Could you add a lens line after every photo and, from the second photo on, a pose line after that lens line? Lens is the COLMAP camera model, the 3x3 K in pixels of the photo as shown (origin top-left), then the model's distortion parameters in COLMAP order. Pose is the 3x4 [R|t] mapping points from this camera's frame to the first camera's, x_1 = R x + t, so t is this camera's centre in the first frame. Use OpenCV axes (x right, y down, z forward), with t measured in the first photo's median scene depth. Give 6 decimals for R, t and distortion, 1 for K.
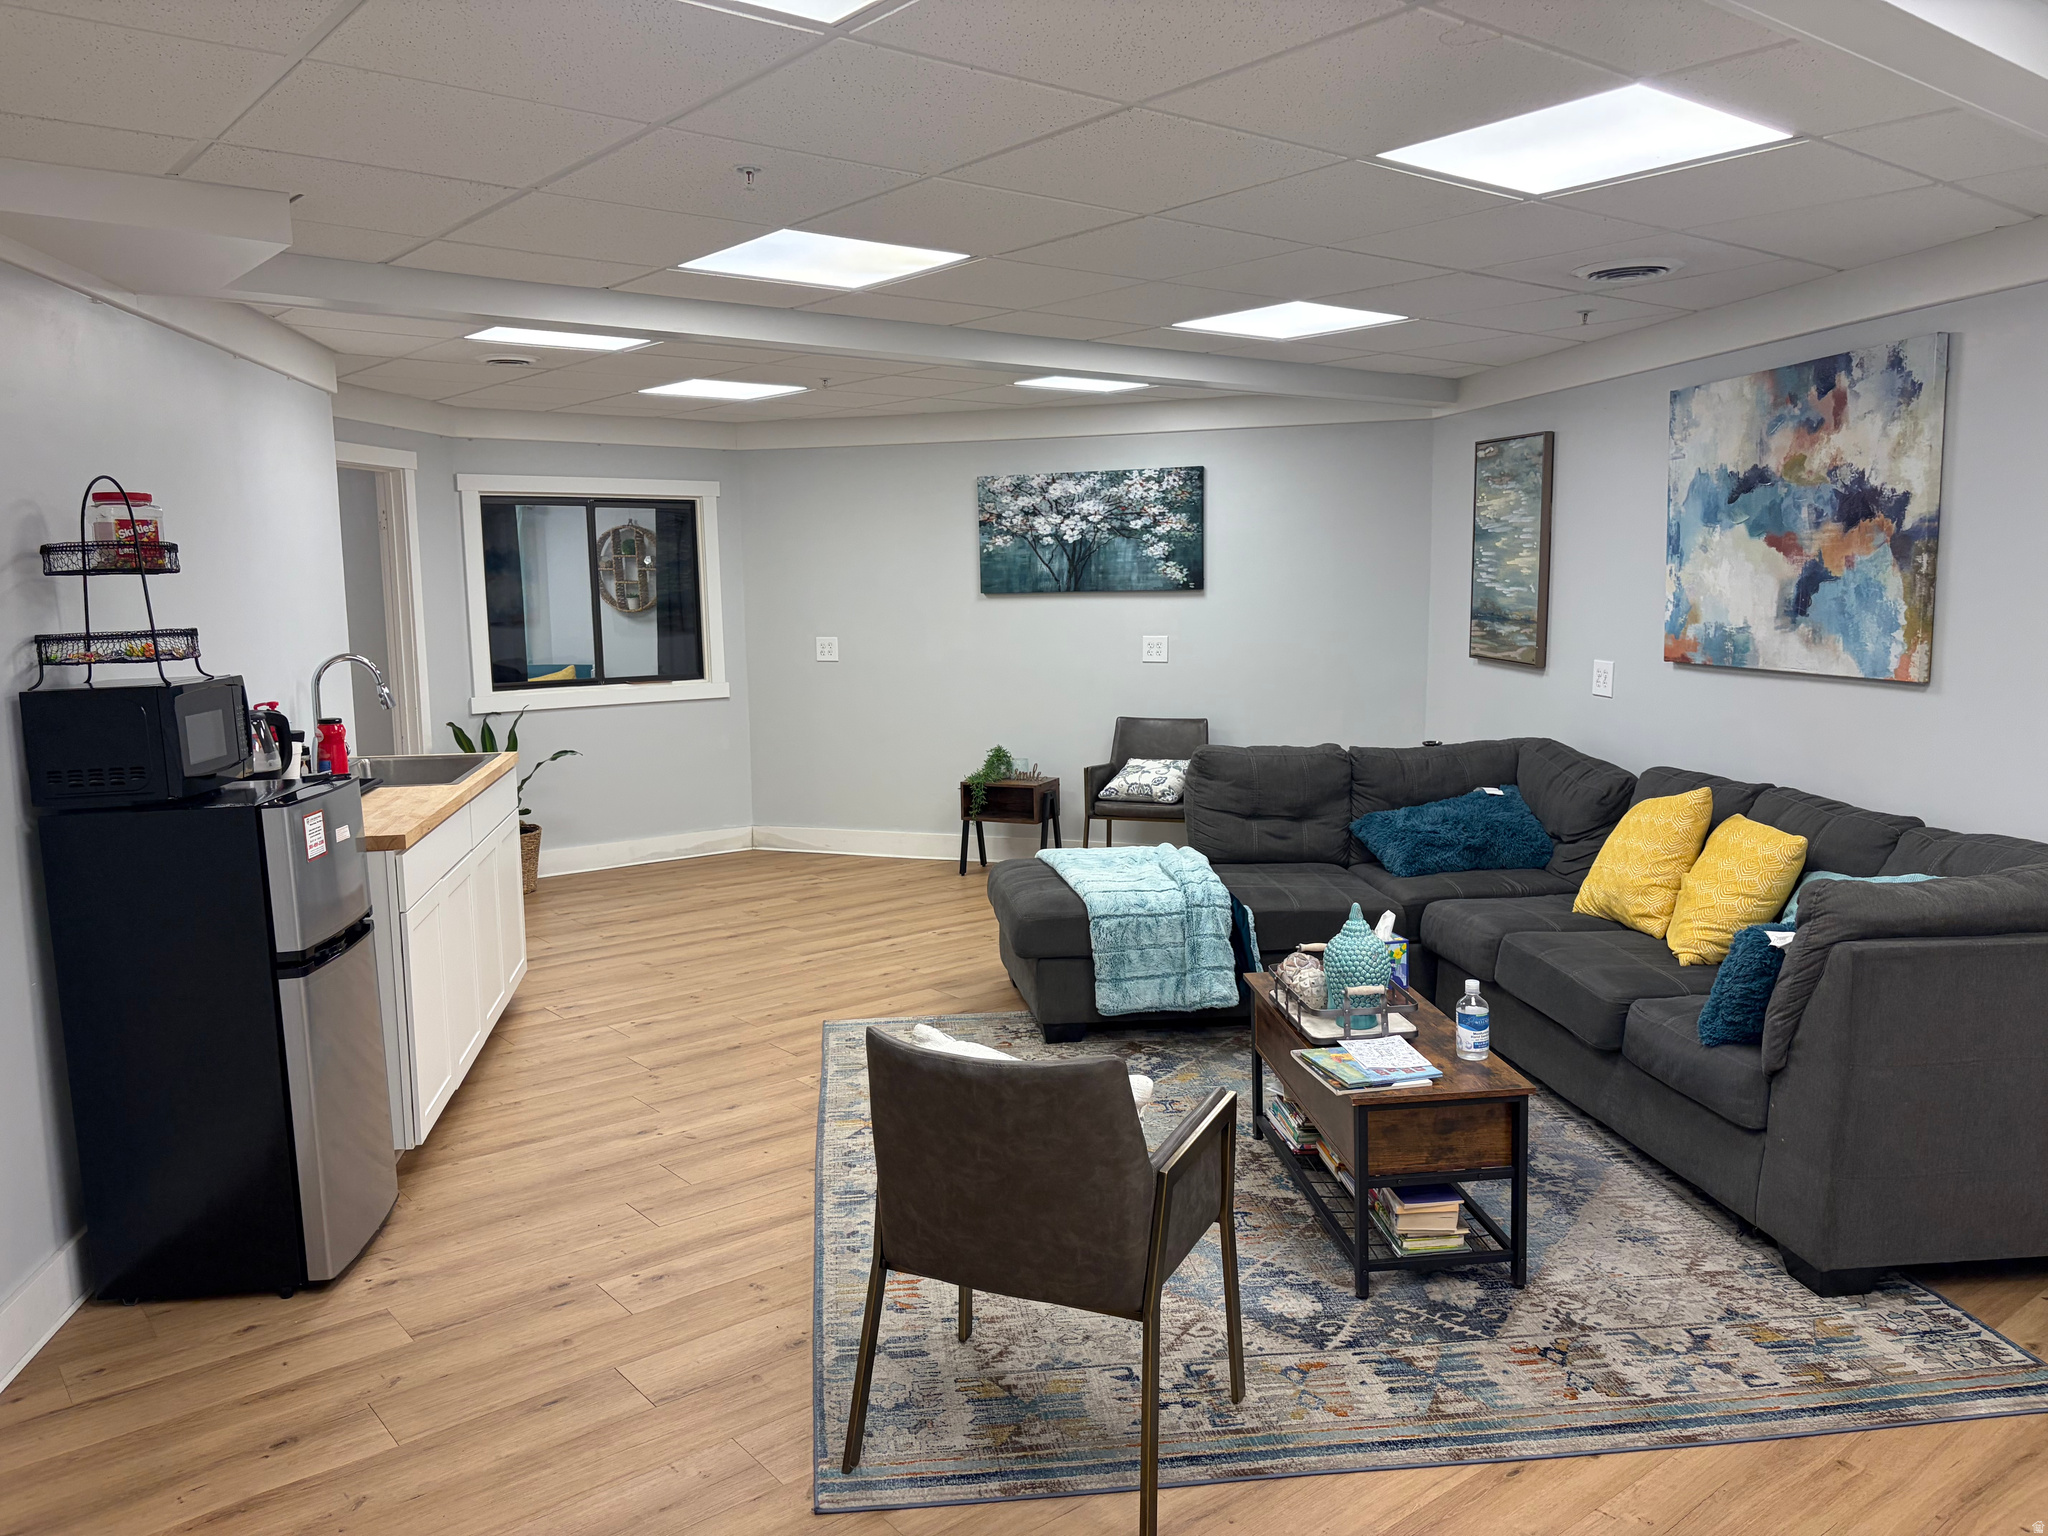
lens RADIAL K [[1562.2, 0, 1022.9], [0, 1562.2, 770.5], [0, 0, 1]] dist [0.009505, 0.004248]
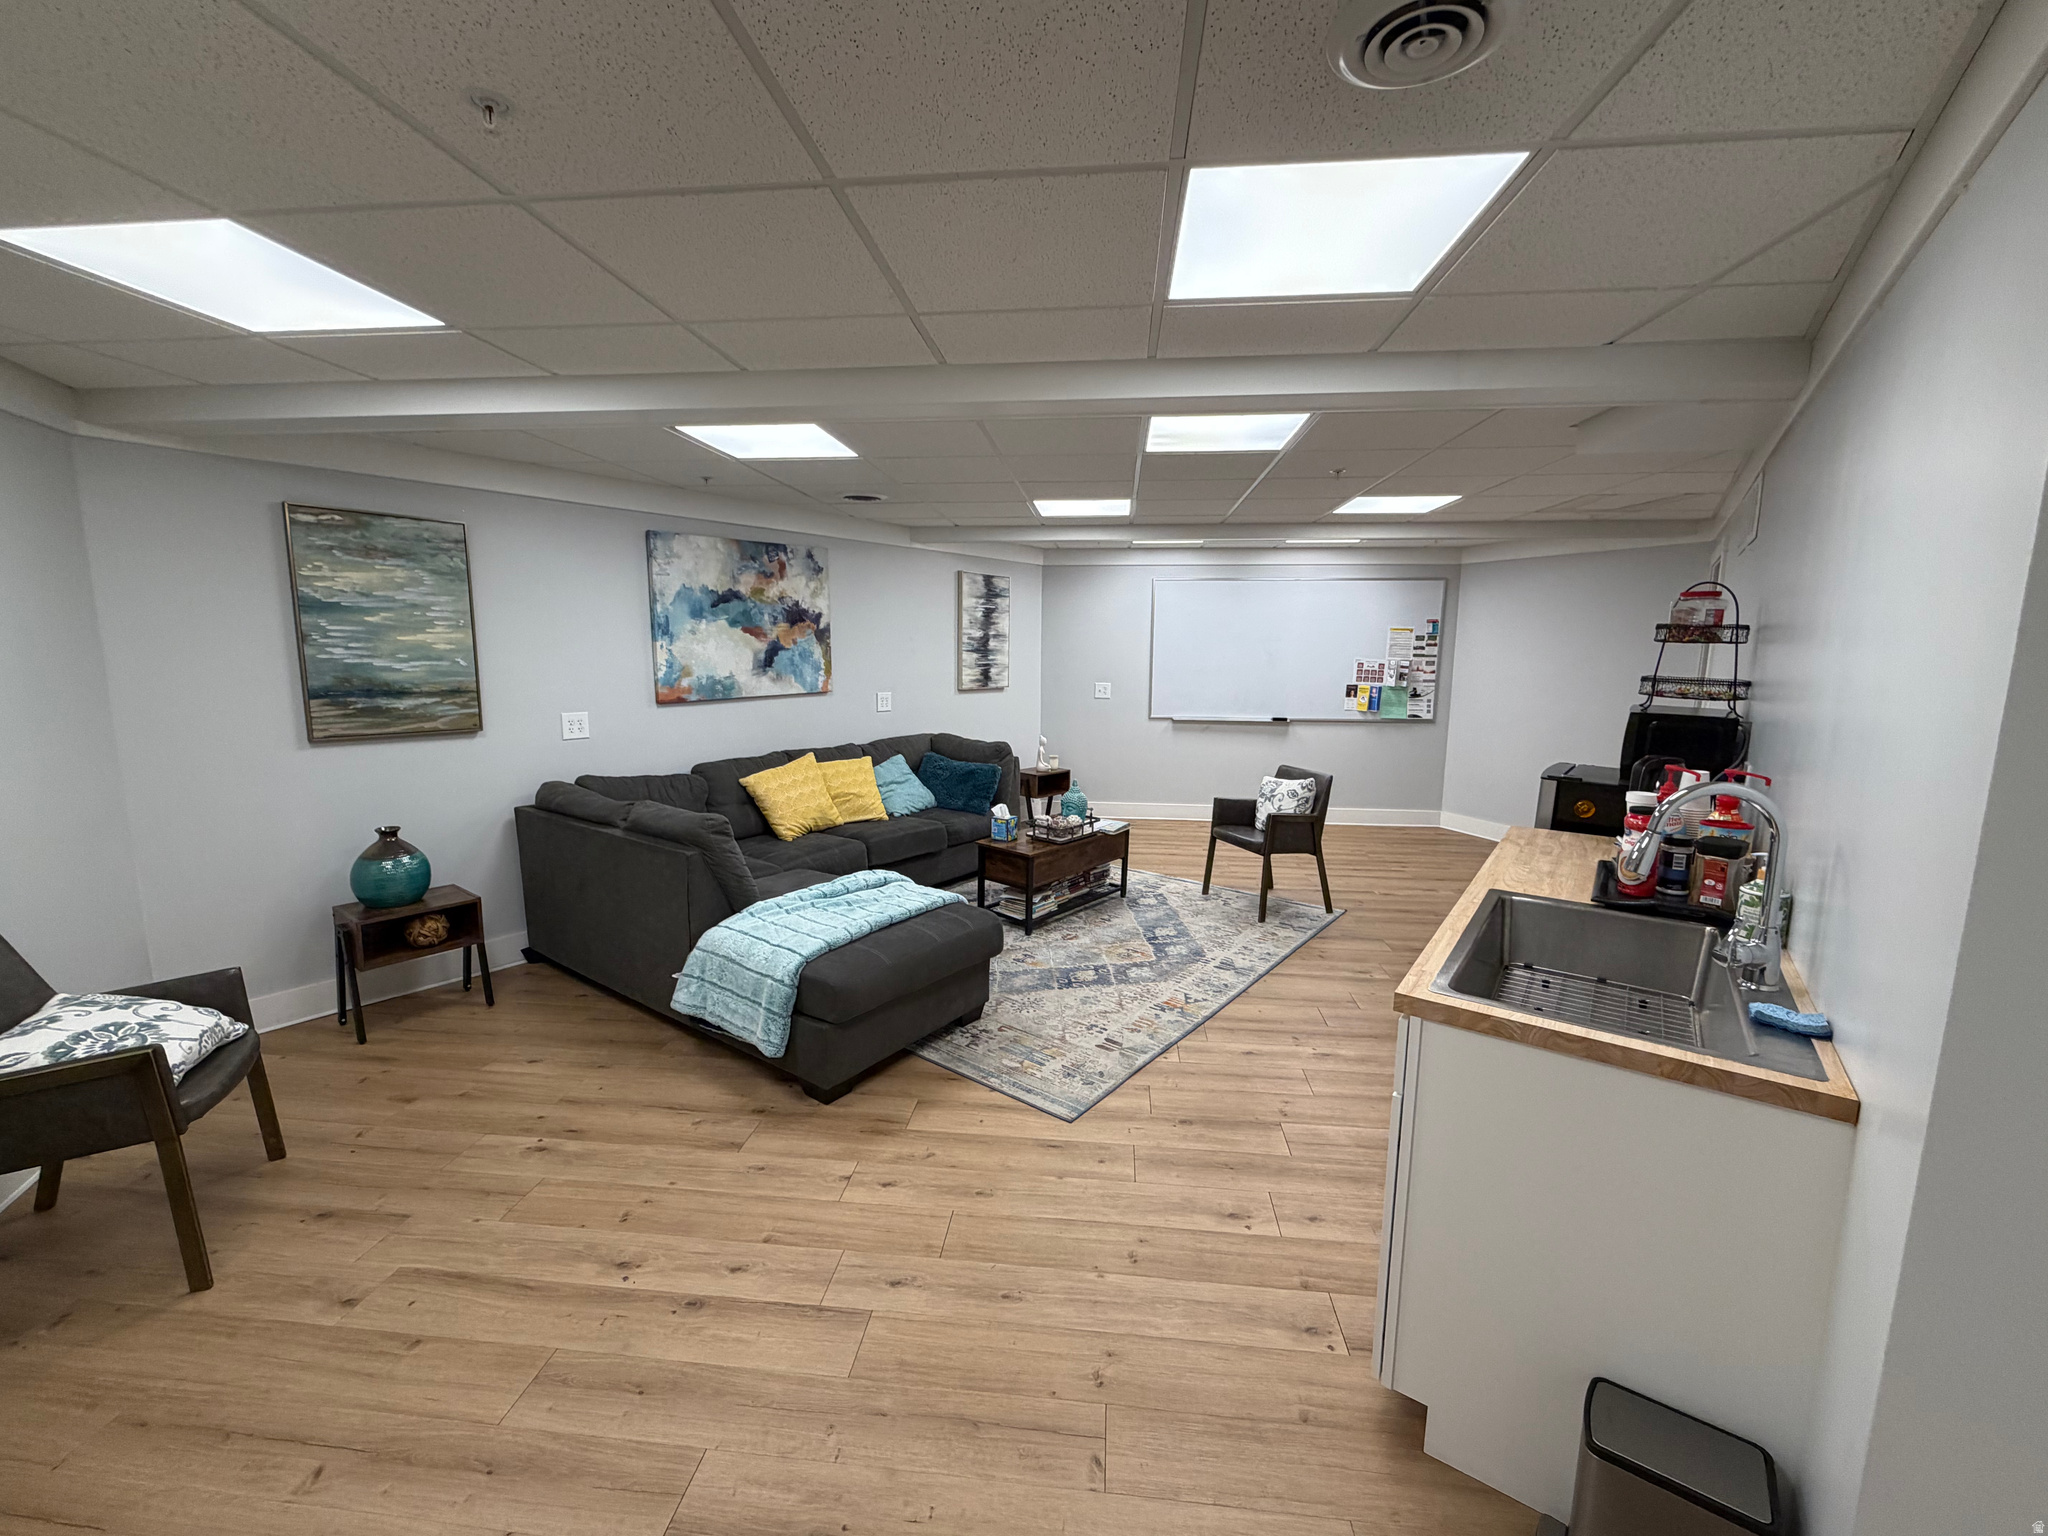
lens RADIAL K [[828.8, 0, 1028.6], [0, 828.8, 773.2], [0, 0, 1]] dist [-0.000736, -0.000150]
pose [[-0.695585, -0.073808, 0.714643, -0.509779], [0.120385, 0.968671, 0.217218, -0.156881], [-0.708286, 0.237126, -0.664907, 1.484930]]
